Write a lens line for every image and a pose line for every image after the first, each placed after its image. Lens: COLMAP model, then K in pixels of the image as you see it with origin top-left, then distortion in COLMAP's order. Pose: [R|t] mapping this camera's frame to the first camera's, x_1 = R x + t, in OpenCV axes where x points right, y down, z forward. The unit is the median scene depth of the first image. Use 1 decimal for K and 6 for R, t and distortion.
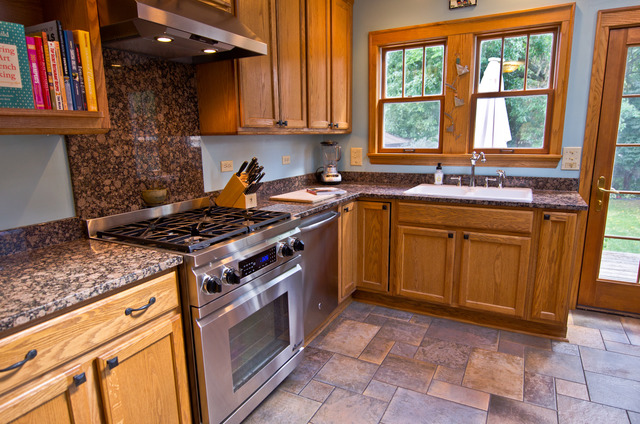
lens RADIAL K [[386.5, 0, 320.0], [0, 386.5, 212.0], [0, 0, 1]] dist [-0.004600, -0.004301]
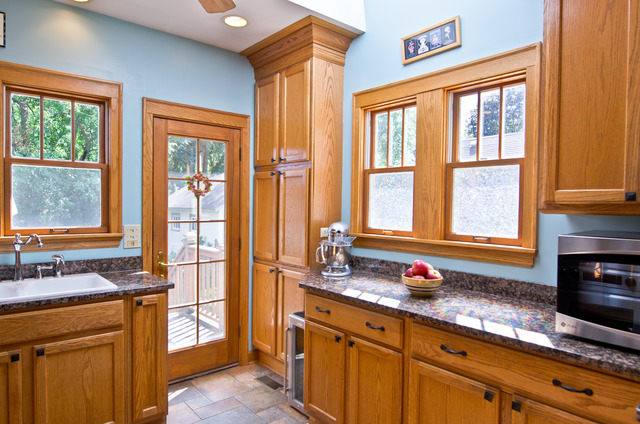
lens RADIAL K [[403.4, 0, 320.0], [0, 403.4, 212.0], [0, 0, 1]] dist [-0.005663, -0.004844]
pose [[0.358628, -0.000507, 0.933480, -0.122765], [0.160864, 0.985073, -0.061267, -0.058990], [-0.919516, 0.172135, 0.353356, 0.190480]]
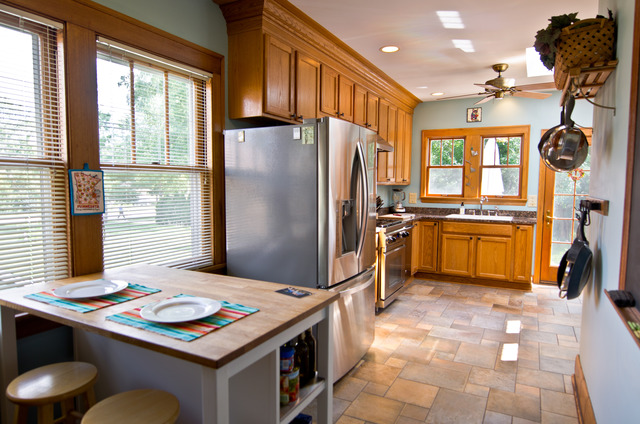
lens RADIAL K [[392.3, 0, 320.0], [0, 392.3, 212.0], [0, 0, 1]] dist [-0.007589, -0.005414]
pose [[0.999686, 0.025024, -0.001637, -0.395164], [-0.025039, 0.992456, -0.120015, 0.172536], [-0.001378, 0.120019, 0.992771, -0.910149]]
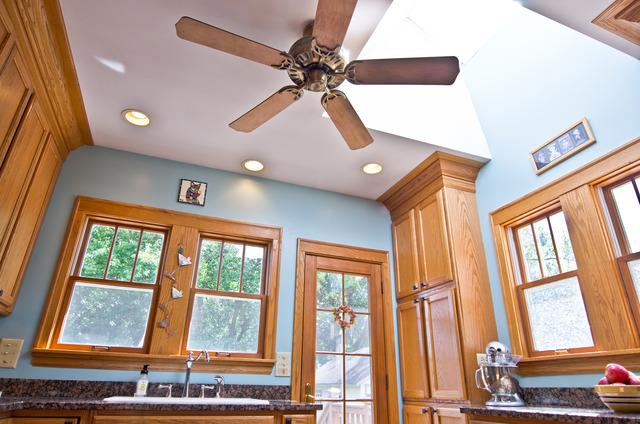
lens RADIAL K [[392.3, 0, 320.0], [0, 392.3, 212.0], [0, 0, 1]] dist [-0.007589, -0.005414]
pose [[0.646108, 0.338559, 0.684048, -0.112983], [0.119562, 0.840276, -0.528812, 0.076659], [-0.753823, 0.423456, 0.502430, 0.242926]]
